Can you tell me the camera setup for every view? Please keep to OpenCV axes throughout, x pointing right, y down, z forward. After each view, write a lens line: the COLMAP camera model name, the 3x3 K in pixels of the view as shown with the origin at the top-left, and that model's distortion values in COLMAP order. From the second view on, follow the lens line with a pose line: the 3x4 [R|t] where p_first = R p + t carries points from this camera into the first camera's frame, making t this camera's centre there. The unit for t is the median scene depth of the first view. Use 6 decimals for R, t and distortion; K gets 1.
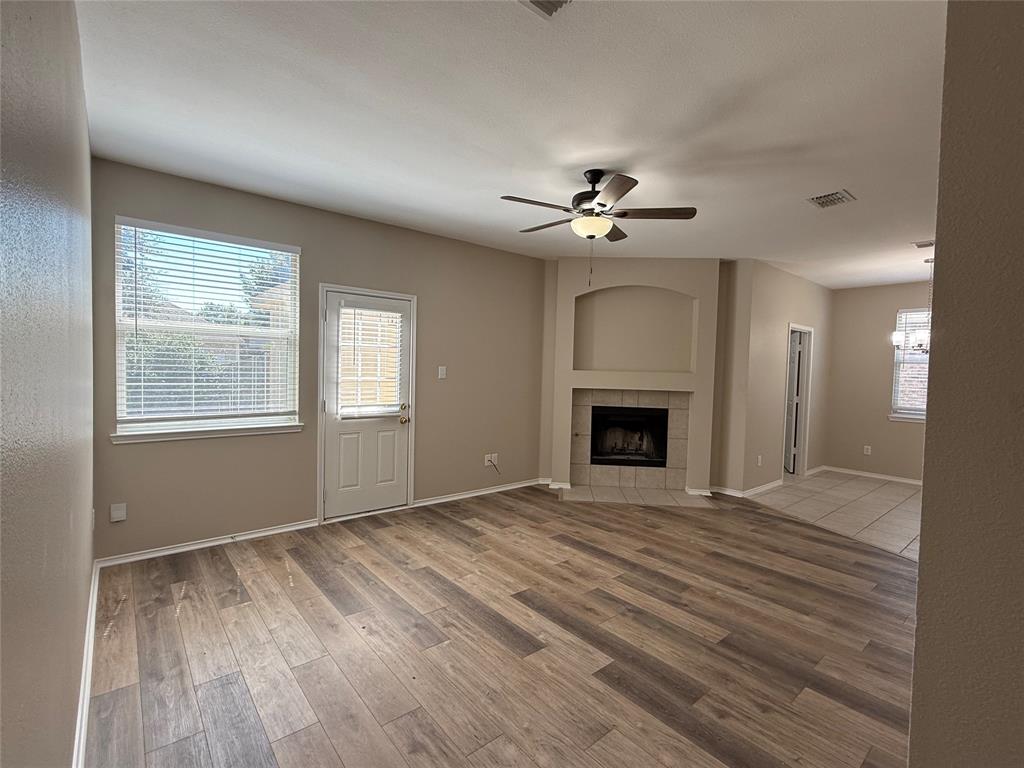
lens RADIAL K [[474.2, 0, 511.3], [0, 474.2, 384.8], [0, 0, 1]] dist [0.002677, 0.000052]
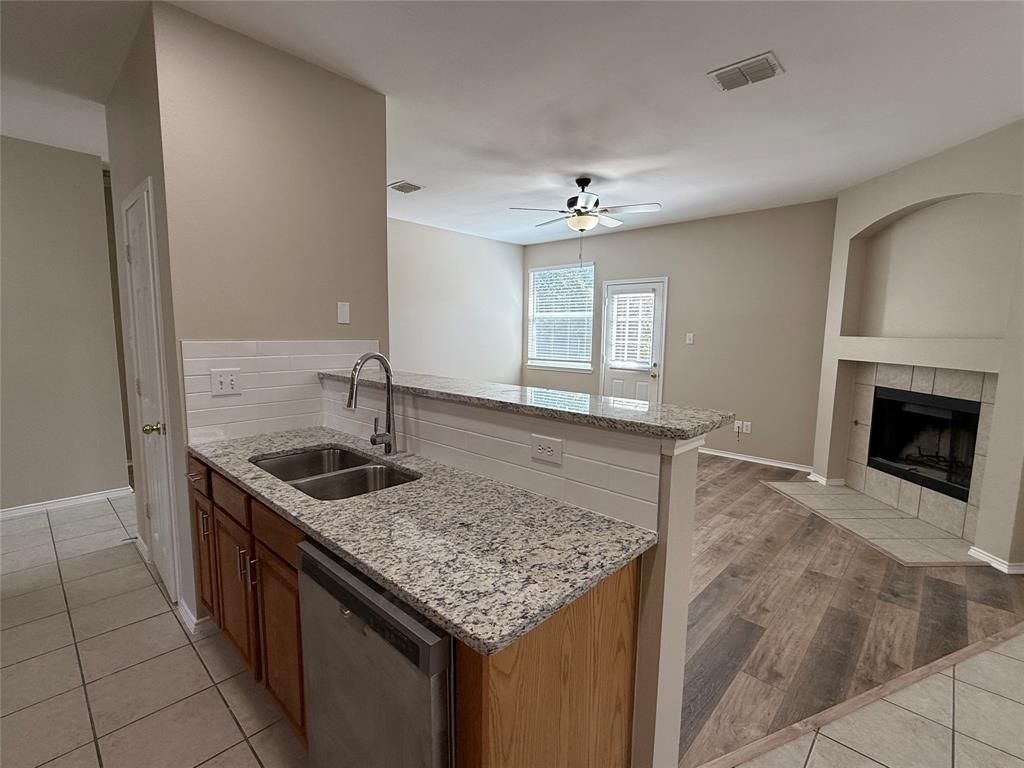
lens RADIAL K [[474.2, 0, 510.0], [0, 474.2, 386.3], [0, 0, 1]] dist [0.002677, 0.000052]
pose [[0.109754, 0.092371, -0.989657, 0.970217], [-0.045916, 0.995081, 0.087785, 0.008585], [0.992898, 0.035806, 0.113456, 0.437410]]
